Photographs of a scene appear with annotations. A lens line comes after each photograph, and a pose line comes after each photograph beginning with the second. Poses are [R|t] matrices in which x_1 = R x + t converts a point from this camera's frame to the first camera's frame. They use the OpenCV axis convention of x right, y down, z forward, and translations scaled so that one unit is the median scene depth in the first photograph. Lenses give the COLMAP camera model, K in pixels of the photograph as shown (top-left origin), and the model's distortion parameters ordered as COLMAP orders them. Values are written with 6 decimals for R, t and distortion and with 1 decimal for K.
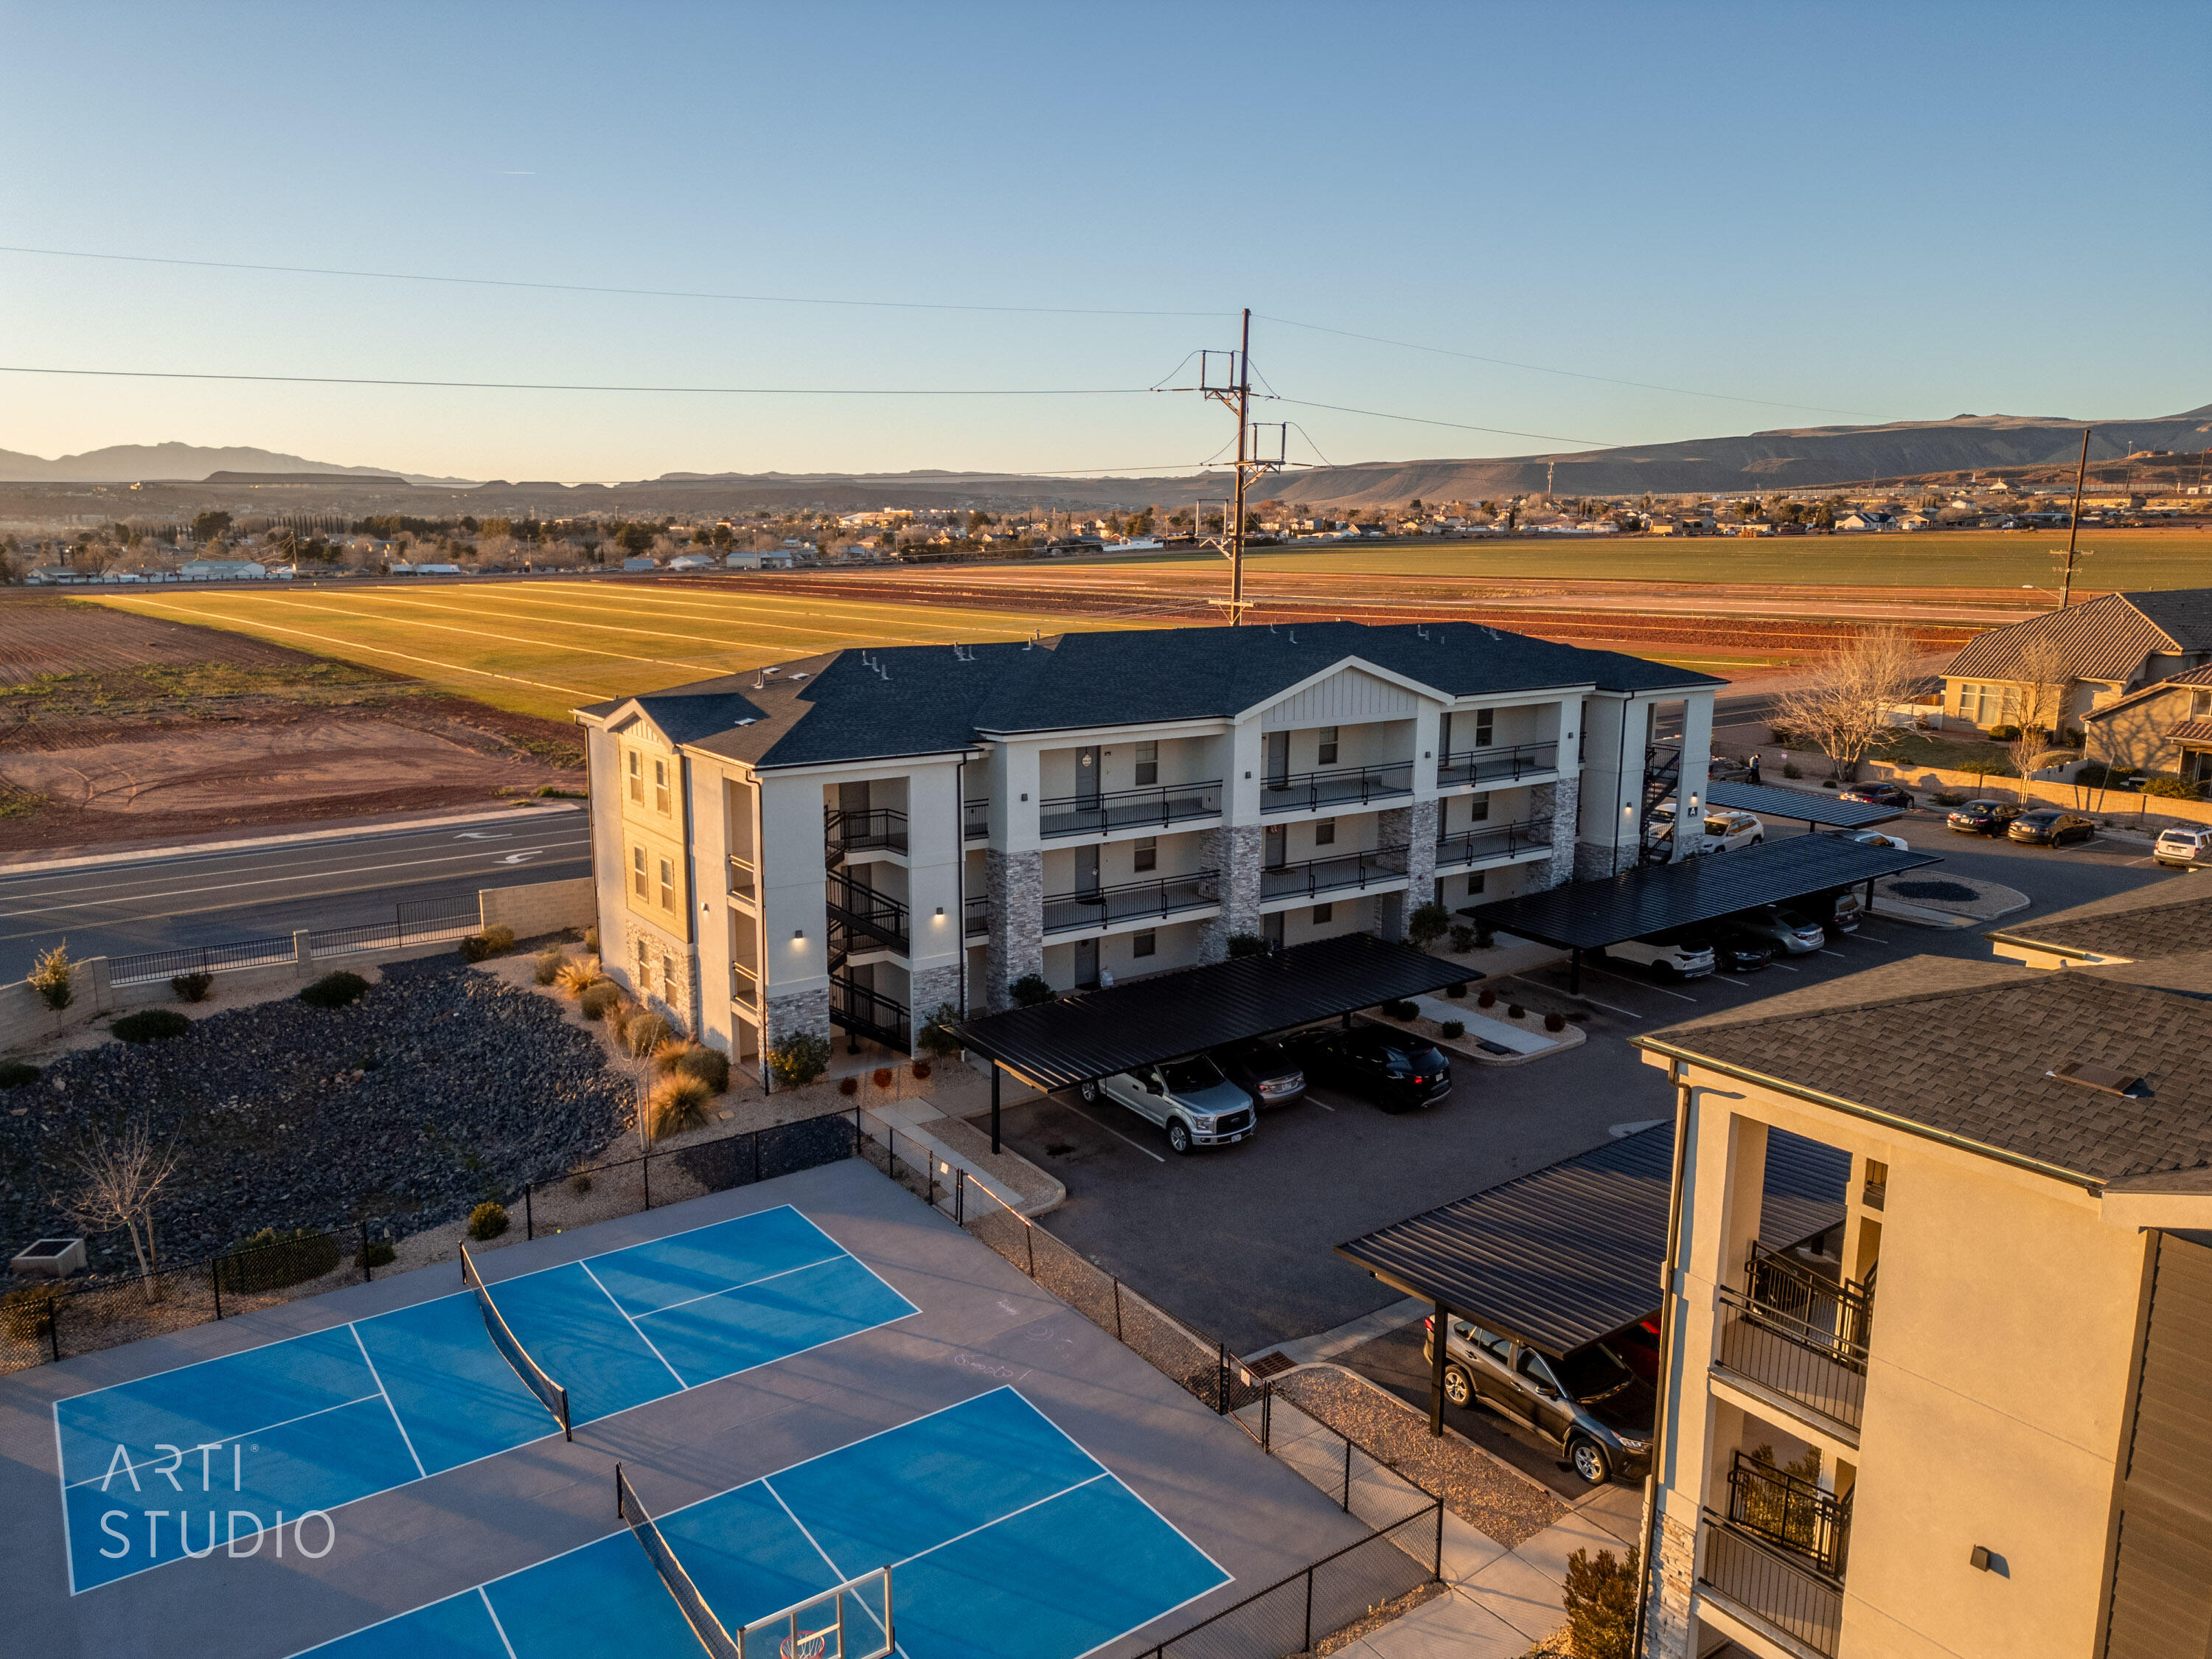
lens RADIAL K [[1538.8, 0, 1103.4], [0, 1538.8, 826.8], [0, 0, 1]] dist [0.082688, -0.078996]
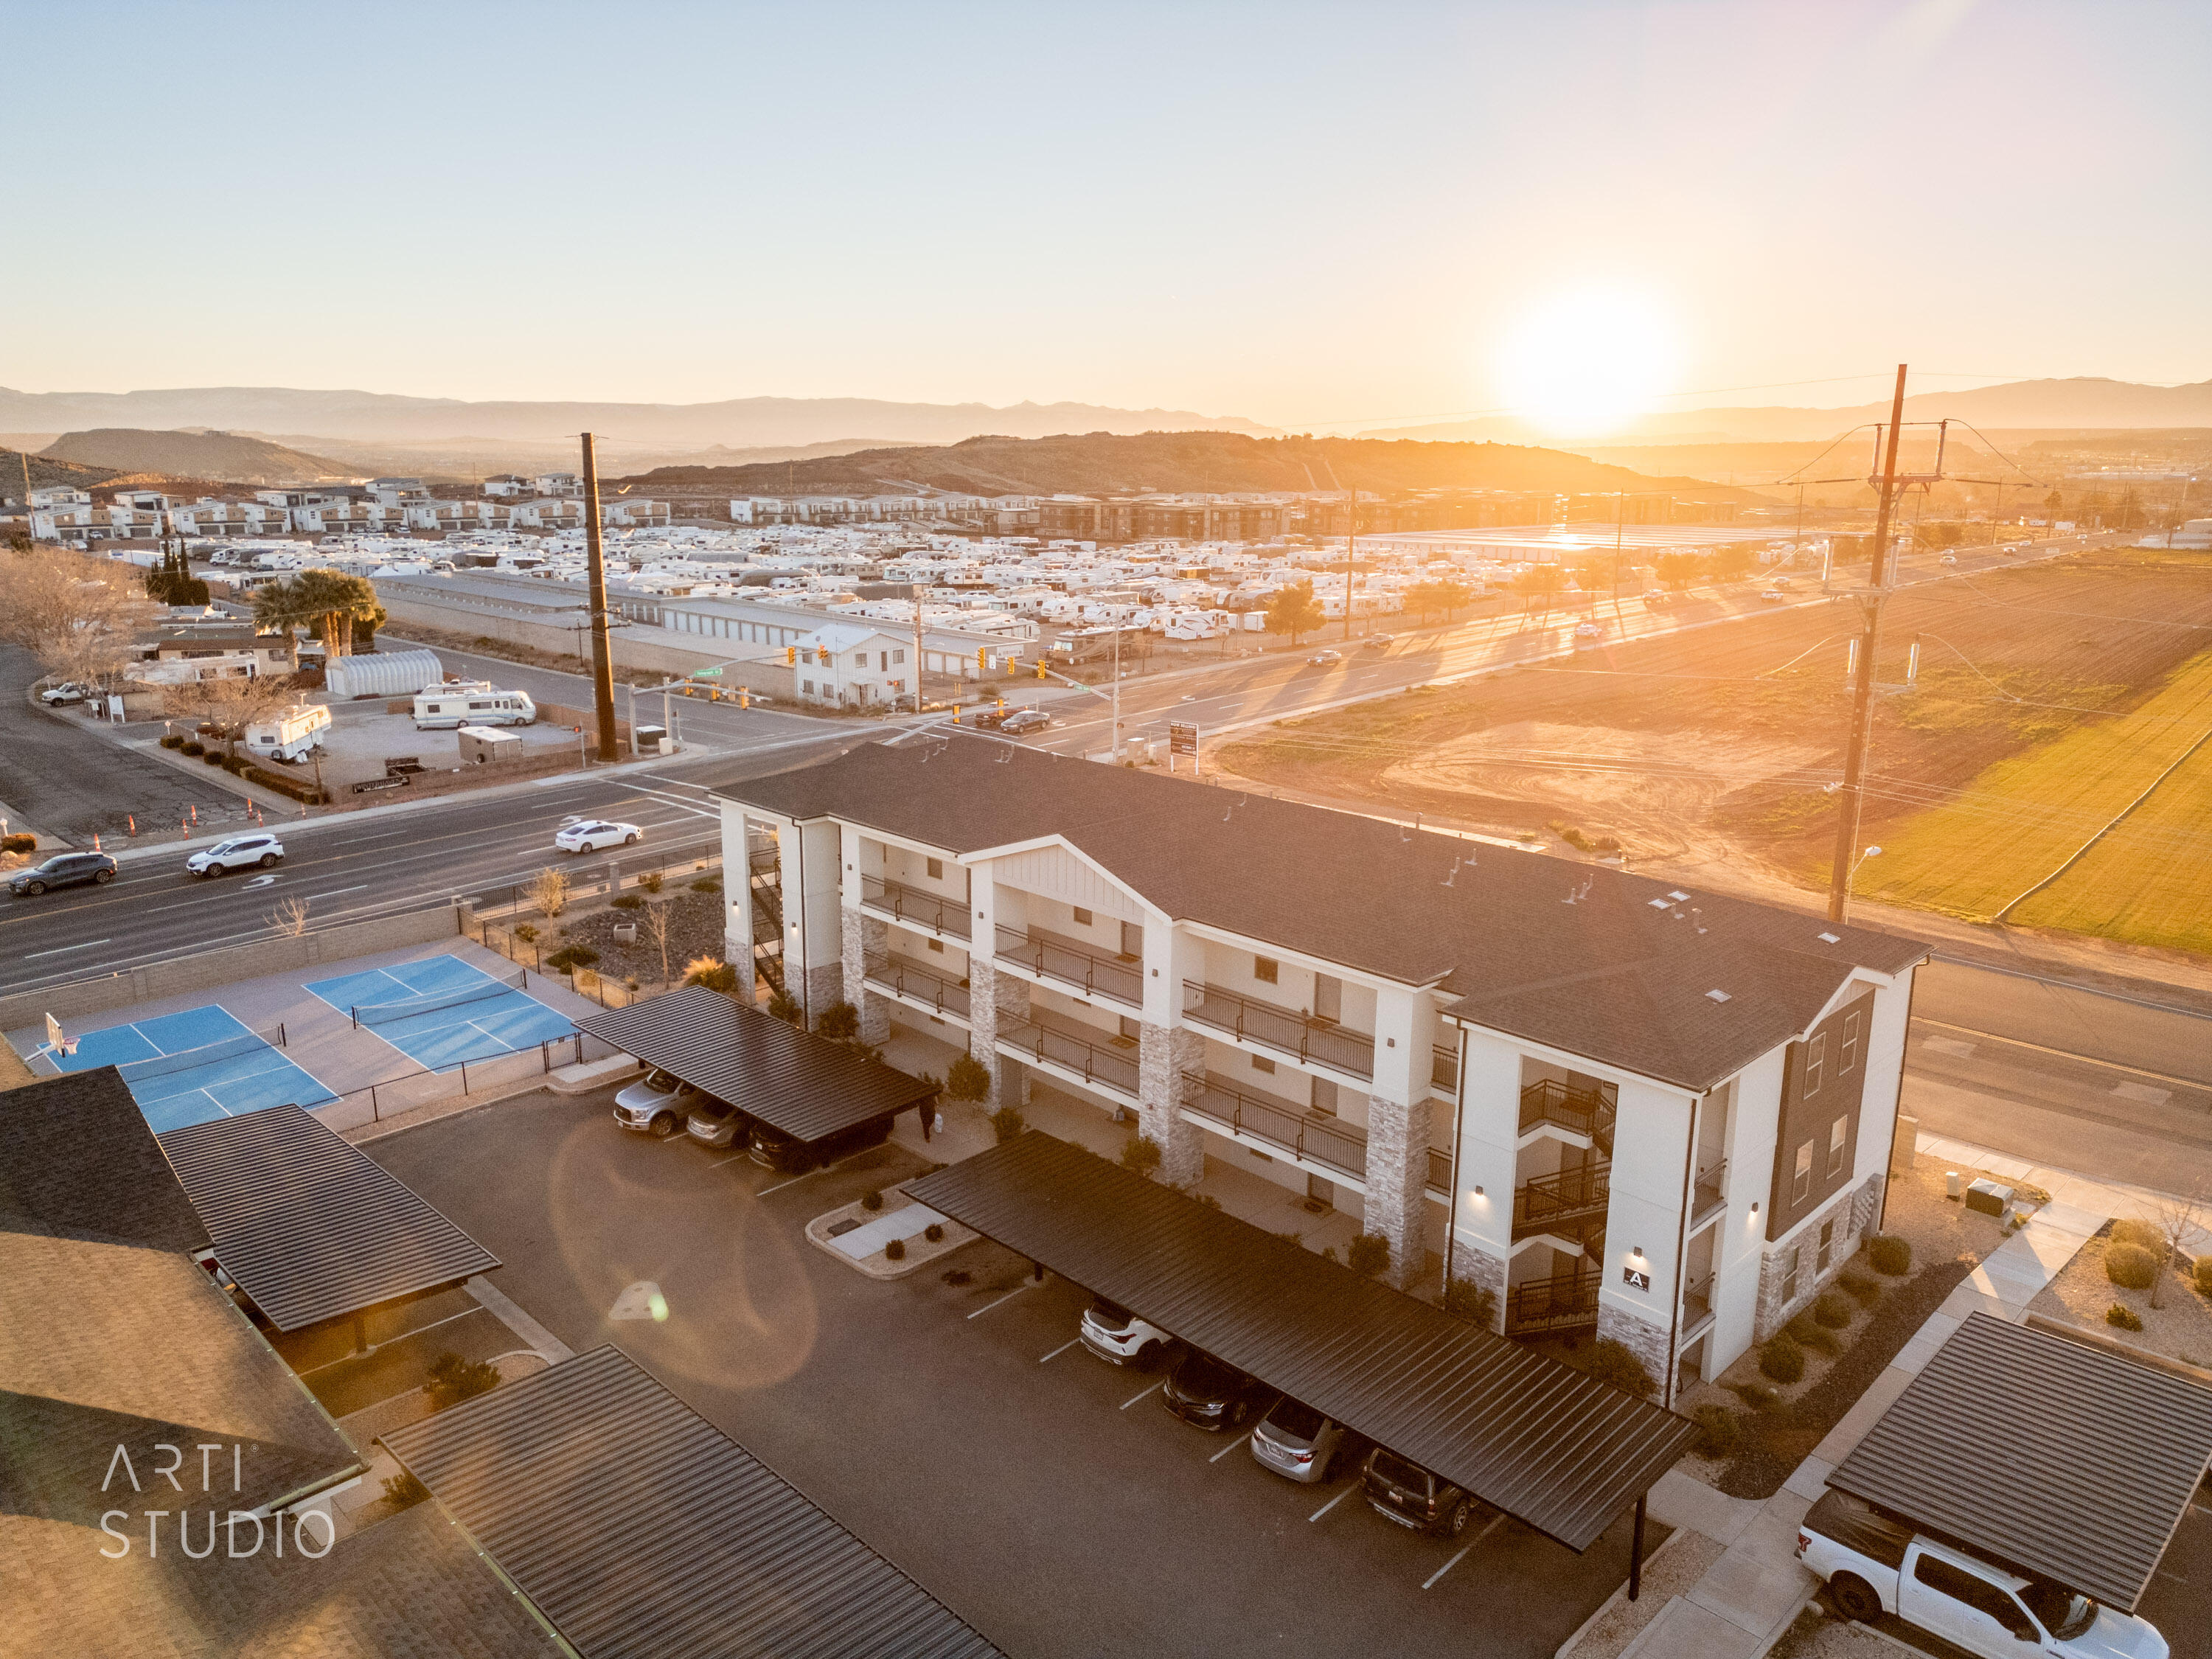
lens RADIAL K [[1538.8, 0, 1115.3], [0, 1538.8, 817.6], [0, 0, 1]] dist [0.082688, -0.078996]
pose [[0.171050, 0.226445, -0.958887, 0.845863], [-0.193932, 0.961929, 0.192569, -0.244087], [0.965988, 0.153020, 0.208453, 0.651873]]
